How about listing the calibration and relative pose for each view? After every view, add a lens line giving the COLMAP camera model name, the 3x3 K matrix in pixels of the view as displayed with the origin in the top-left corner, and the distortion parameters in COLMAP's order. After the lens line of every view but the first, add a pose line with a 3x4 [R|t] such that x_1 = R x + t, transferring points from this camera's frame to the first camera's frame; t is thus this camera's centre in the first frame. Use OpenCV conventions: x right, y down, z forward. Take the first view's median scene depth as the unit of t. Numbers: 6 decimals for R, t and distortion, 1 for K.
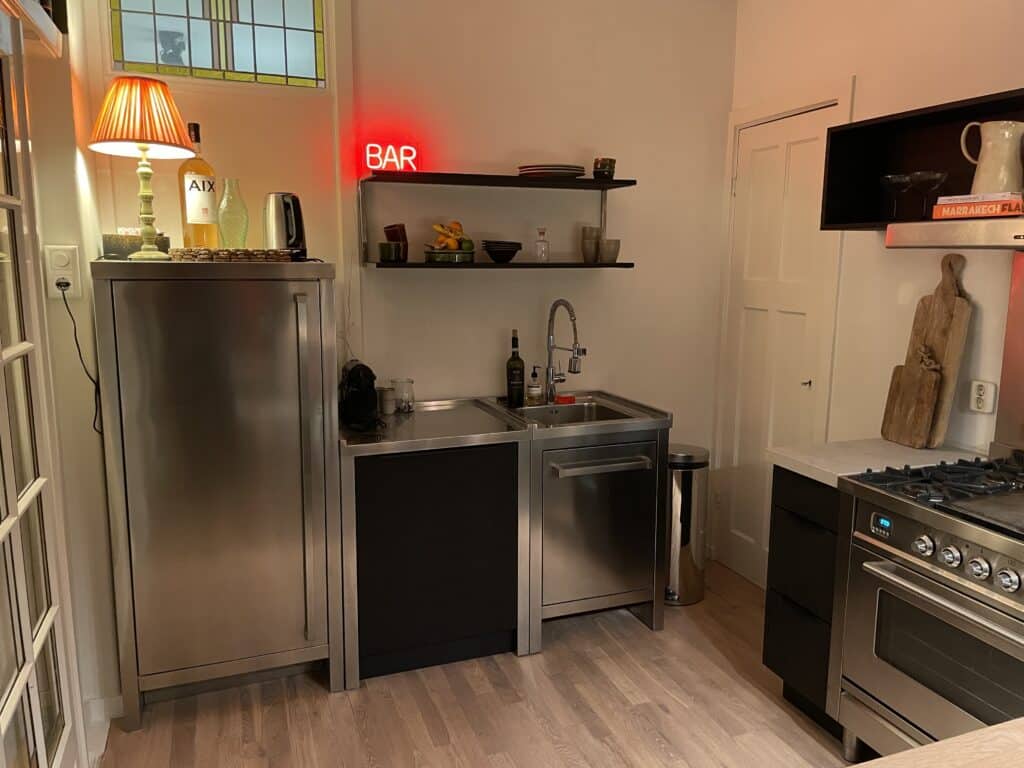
lens RADIAL K [[787.6, 0, 509.0], [0, 787.6, 387.7], [0, 0, 1]] dist [0.080799, -0.097418]
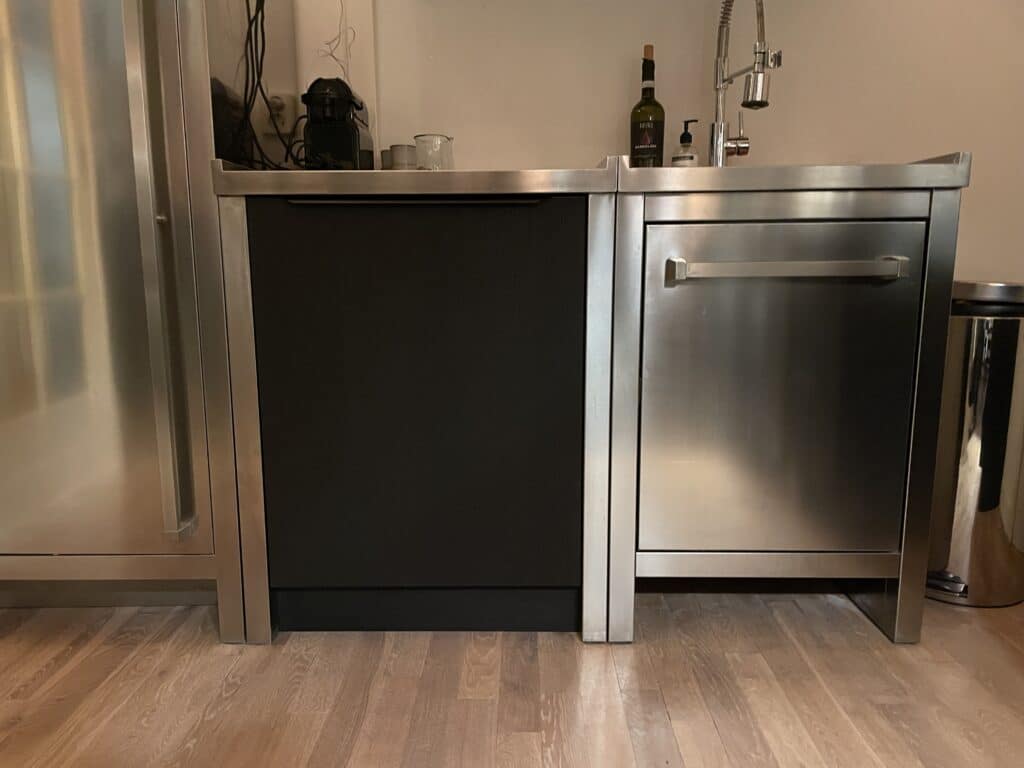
lens RADIAL K [[787.6, 0, 509.0], [0, 787.6, 387.7], [0, 0, 1]] dist [0.080799, -0.097418]
pose [[0.933332, 0.057252, -0.354419, 0.147644], [-0.057009, 0.998312, 0.011137, 0.188060], [0.354458, 0.009811, 0.935020, 0.550442]]
